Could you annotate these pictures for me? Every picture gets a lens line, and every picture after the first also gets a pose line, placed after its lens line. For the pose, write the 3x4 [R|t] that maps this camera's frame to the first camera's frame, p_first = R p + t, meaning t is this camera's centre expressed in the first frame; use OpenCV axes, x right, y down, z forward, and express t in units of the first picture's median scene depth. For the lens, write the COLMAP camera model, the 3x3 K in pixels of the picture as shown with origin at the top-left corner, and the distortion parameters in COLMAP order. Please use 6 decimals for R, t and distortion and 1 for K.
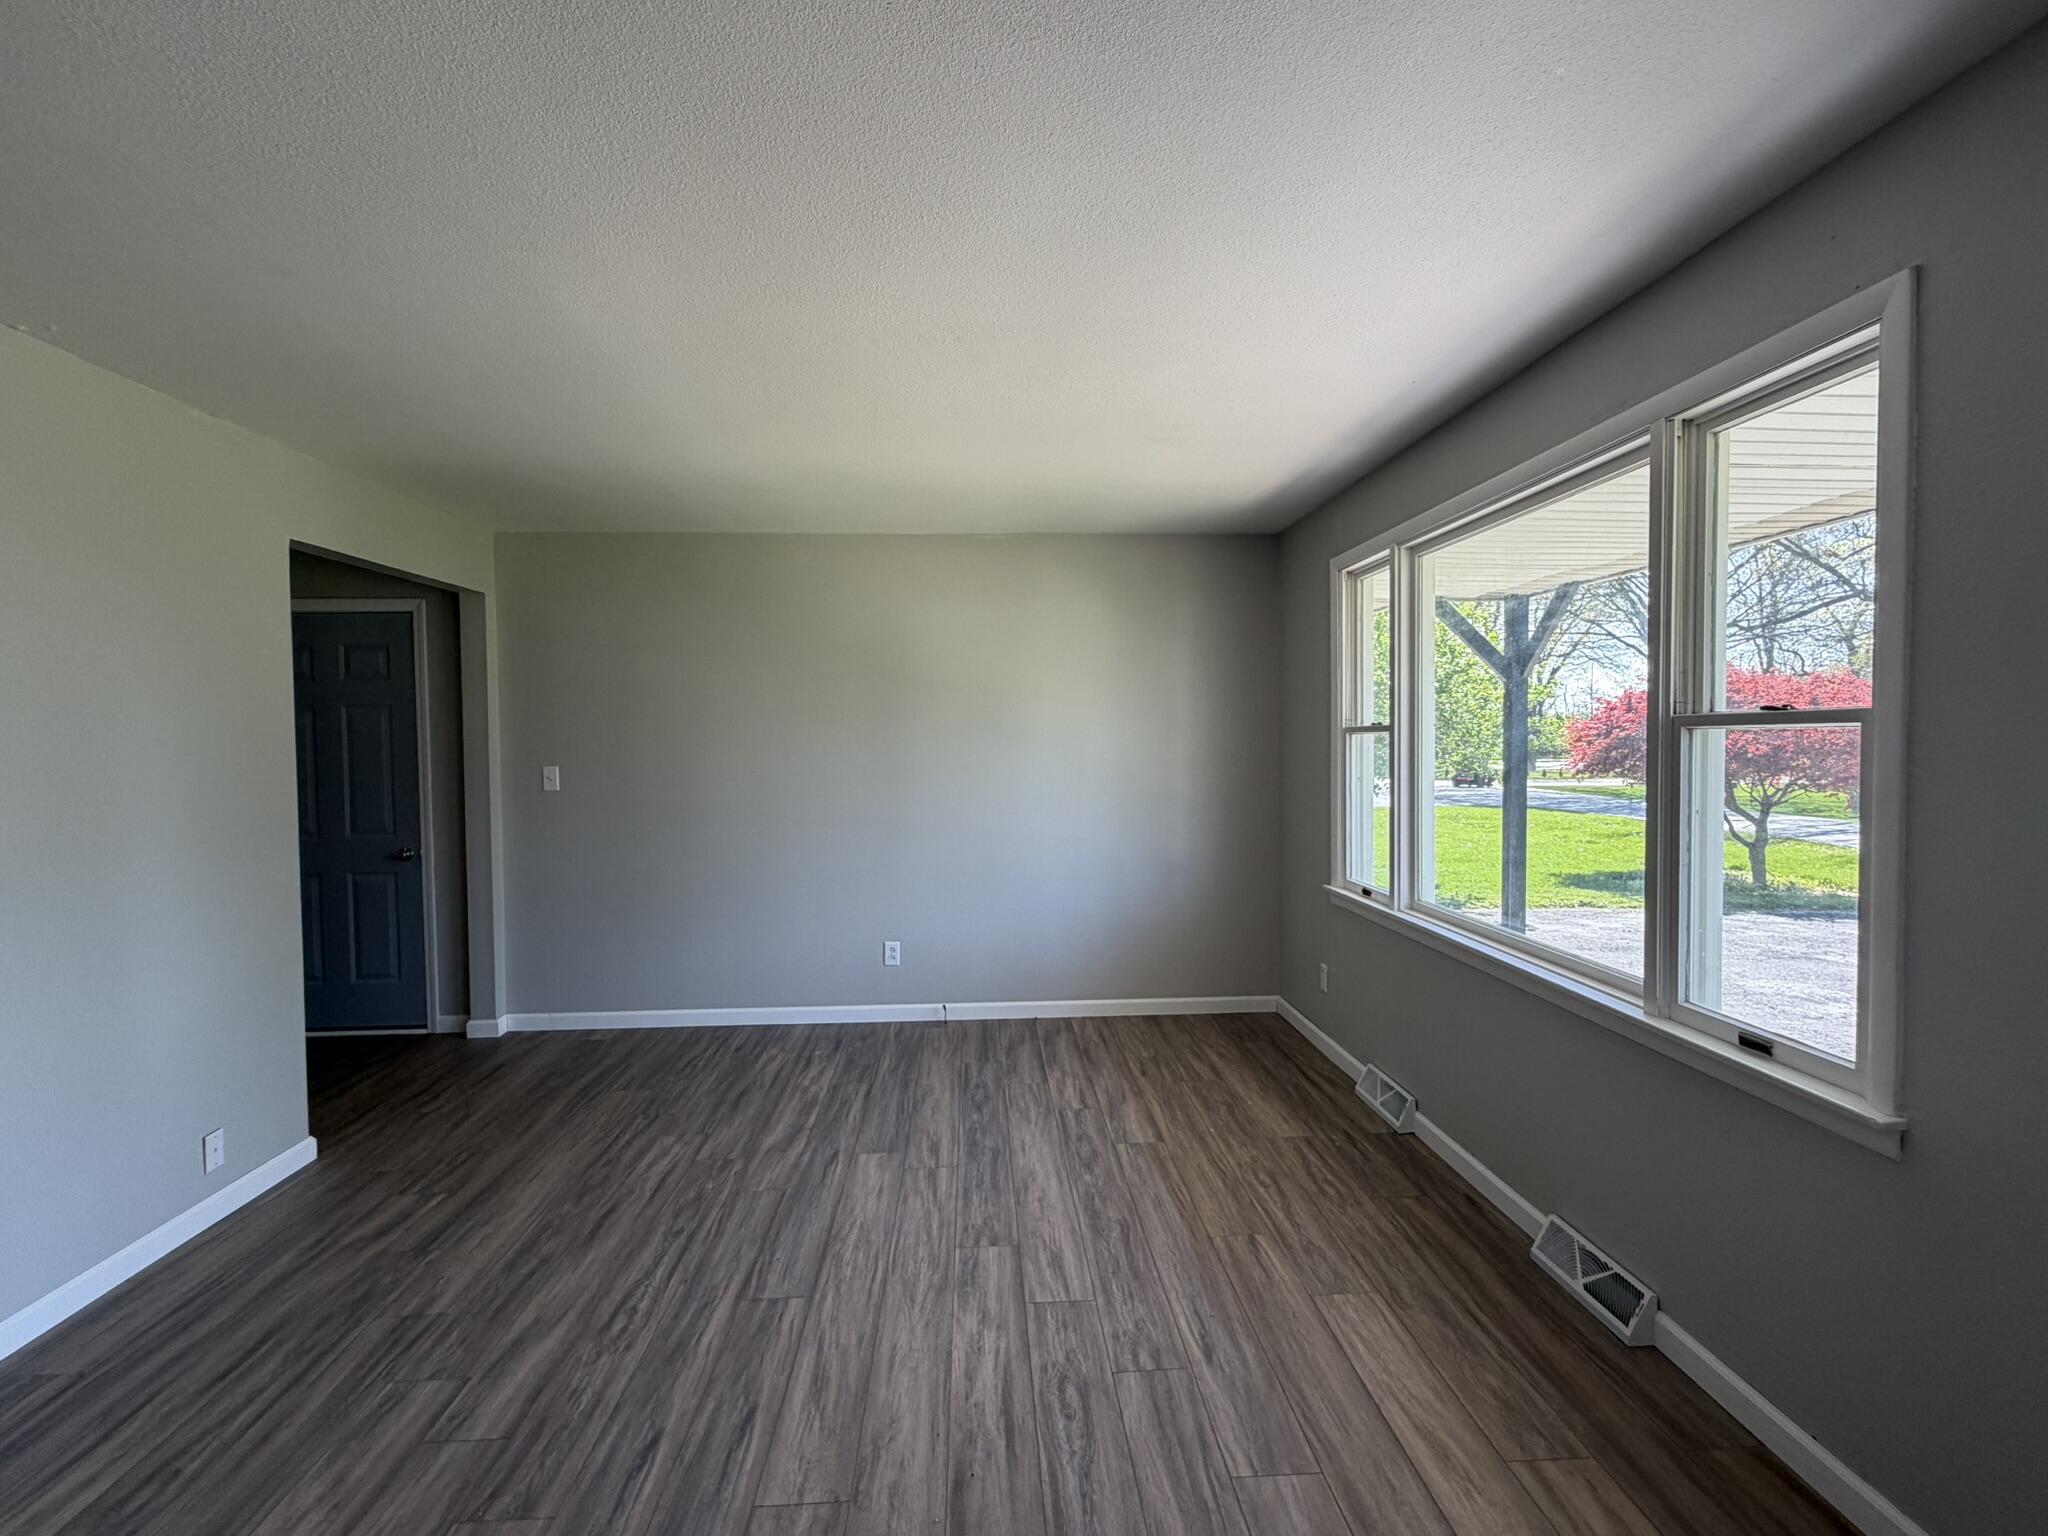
lens RADIAL K [[951.3, 0, 1024.0], [0, 951.3, 768.0], [0, 0, 1]] dist [-0.000542, 0.000169]
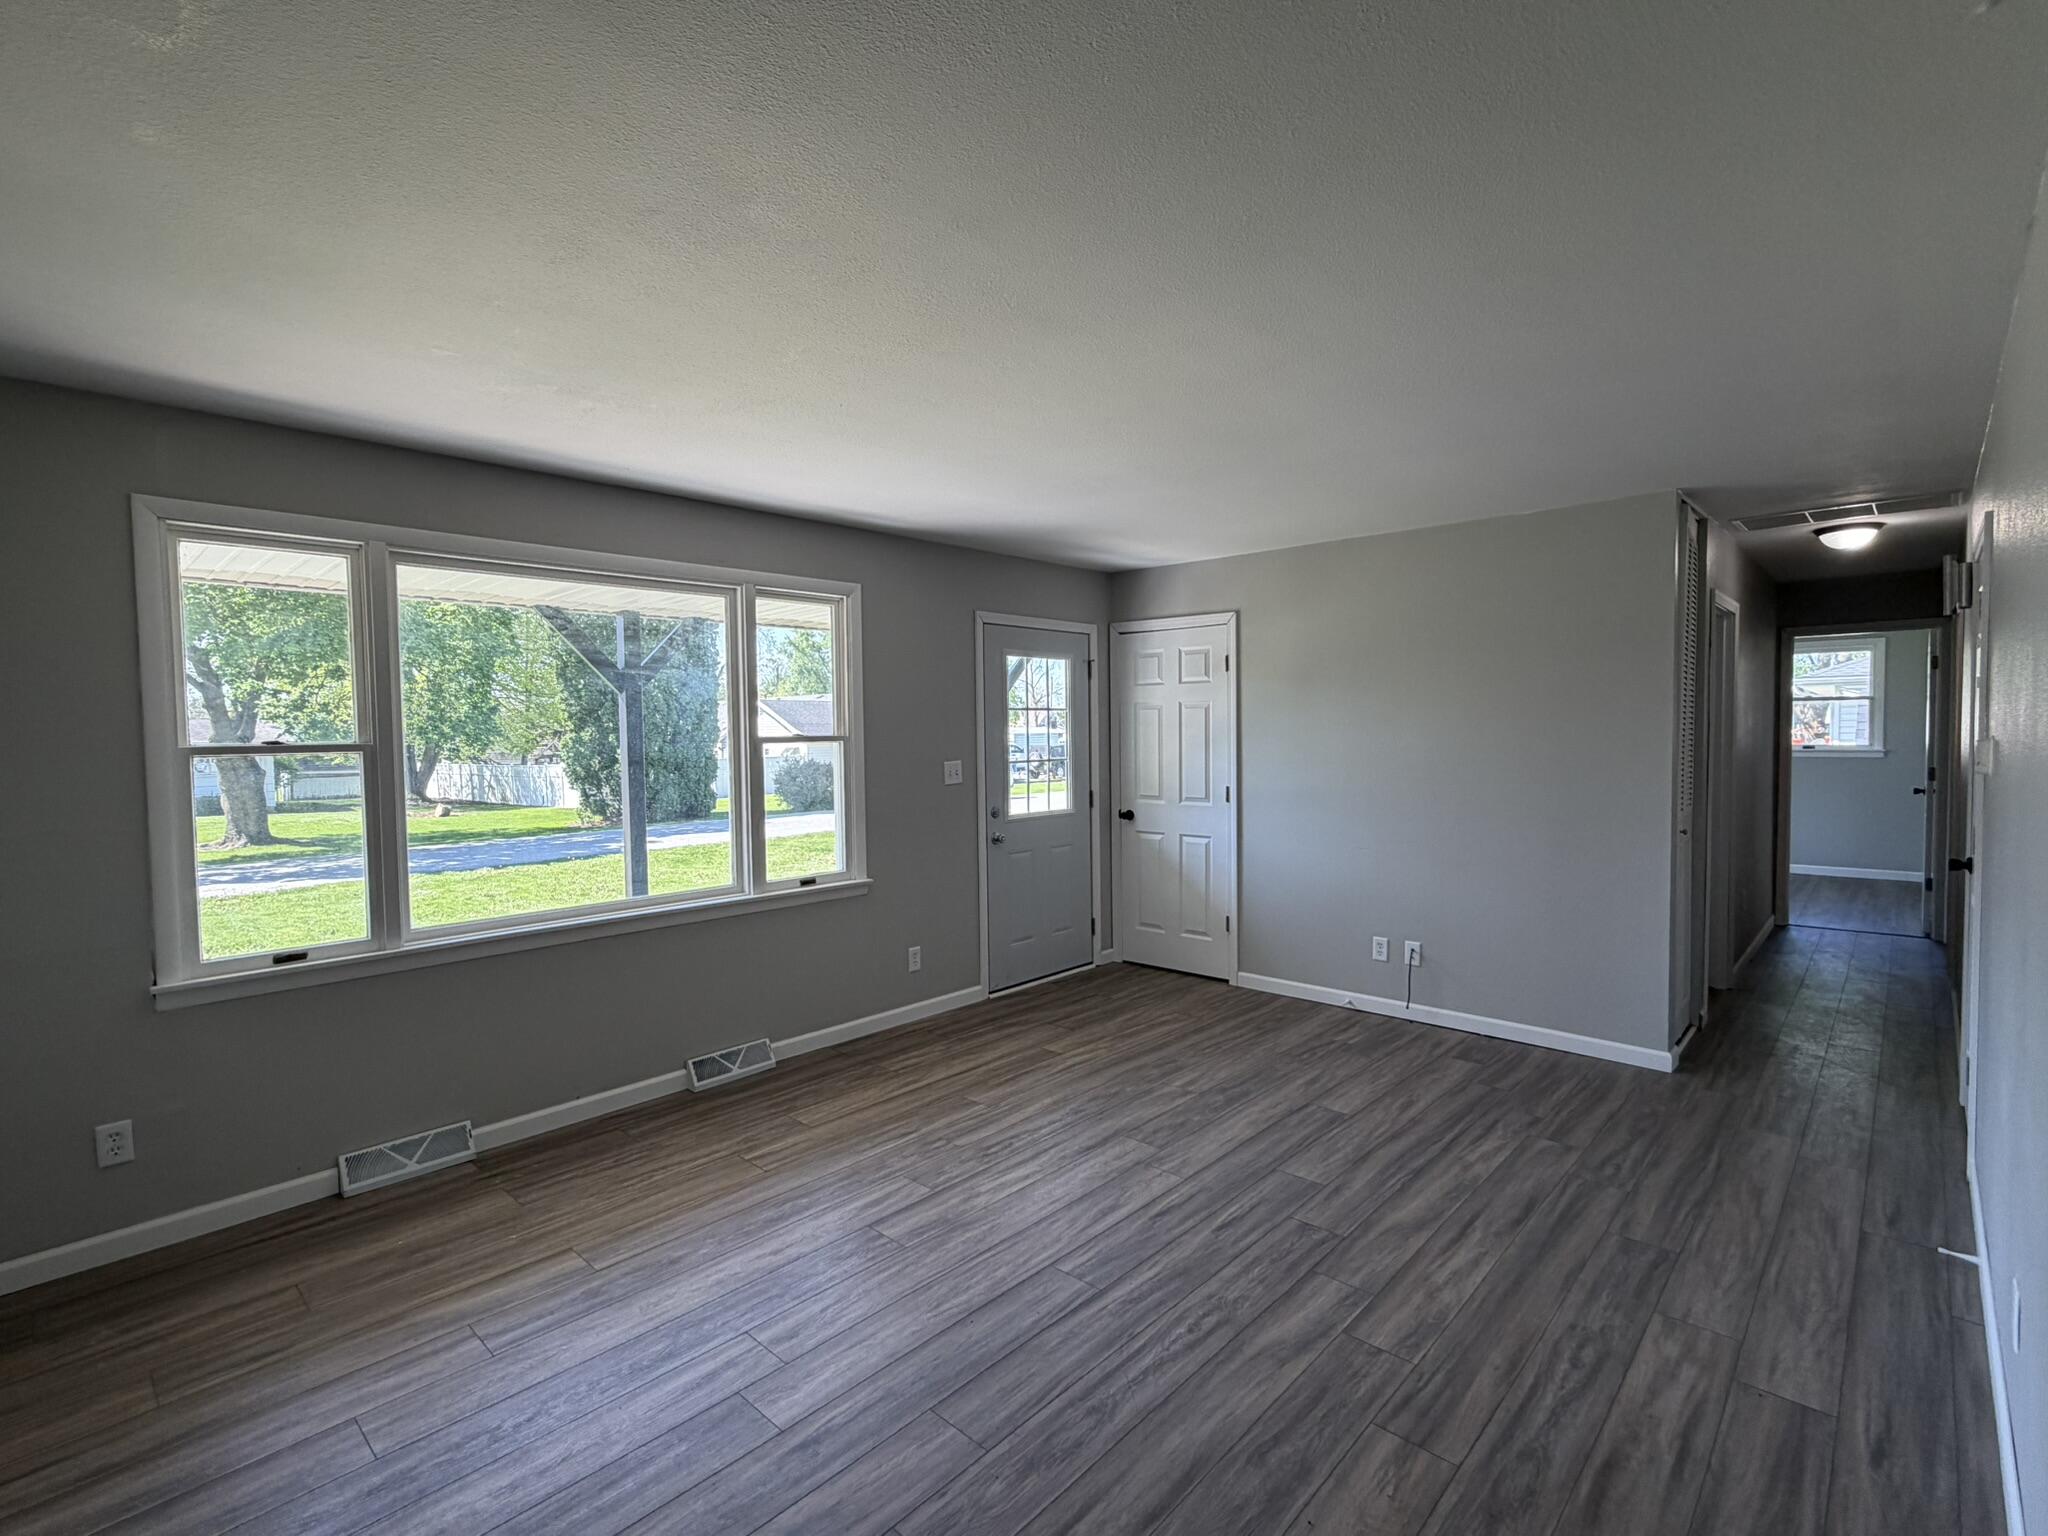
lens RADIAL K [[951.3, 0, 1024.0], [0, 951.3, 768.0], [0, 0, 1]] dist [-0.000542, 0.000169]
pose [[-0.688035, -0.005561, 0.725656, -1.002094], [0.046628, 0.997565, 0.051855, -0.058643], [-0.724178, 0.069514, -0.686101, 1.764943]]
